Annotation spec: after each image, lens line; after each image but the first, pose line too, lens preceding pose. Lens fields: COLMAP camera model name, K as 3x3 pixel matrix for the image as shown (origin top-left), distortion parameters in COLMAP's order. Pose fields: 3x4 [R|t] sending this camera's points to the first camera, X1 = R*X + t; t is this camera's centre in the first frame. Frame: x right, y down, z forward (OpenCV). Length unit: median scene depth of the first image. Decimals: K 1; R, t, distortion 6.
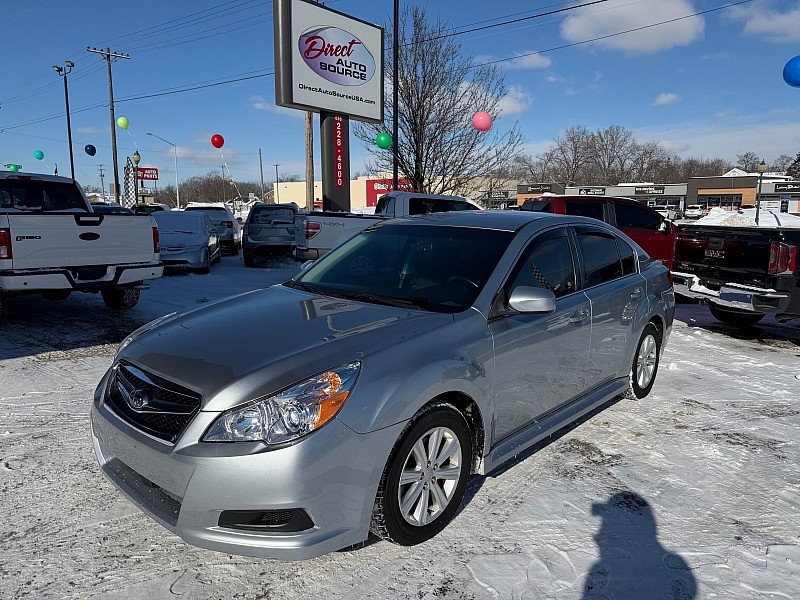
lens RADIAL K [[570.5, 0, 412.0], [0, 570.5, 291.8], [0, 0, 1]] dist [0.016609, -0.027404]
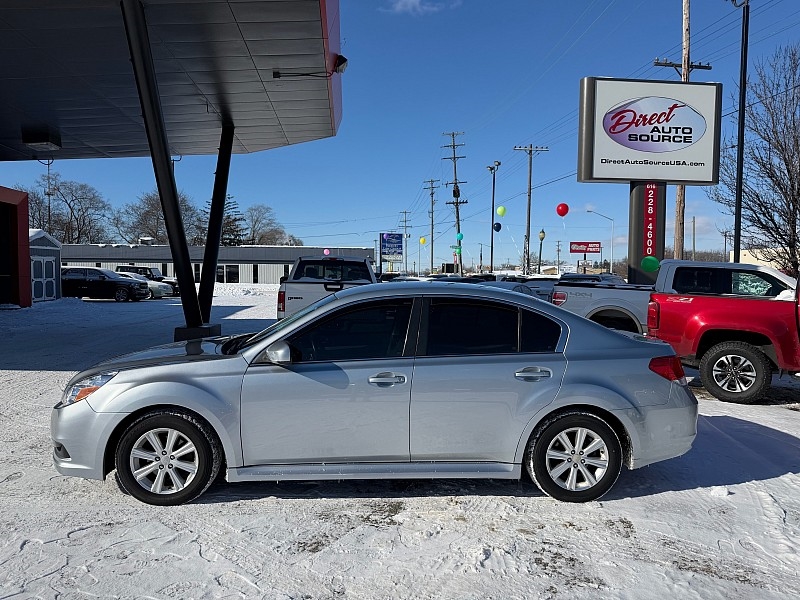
lens RADIAL K [[570.5, 0, 404.2], [0, 570.5, 286.1], [0, 0, 1]] dist [0.016609, -0.027404]
pose [[0.704395, 0.010107, -0.709737, 0.261832], [-0.103421, 0.990689, -0.088535, -0.009608], [0.702234, 0.135766, 0.698882, 0.059778]]
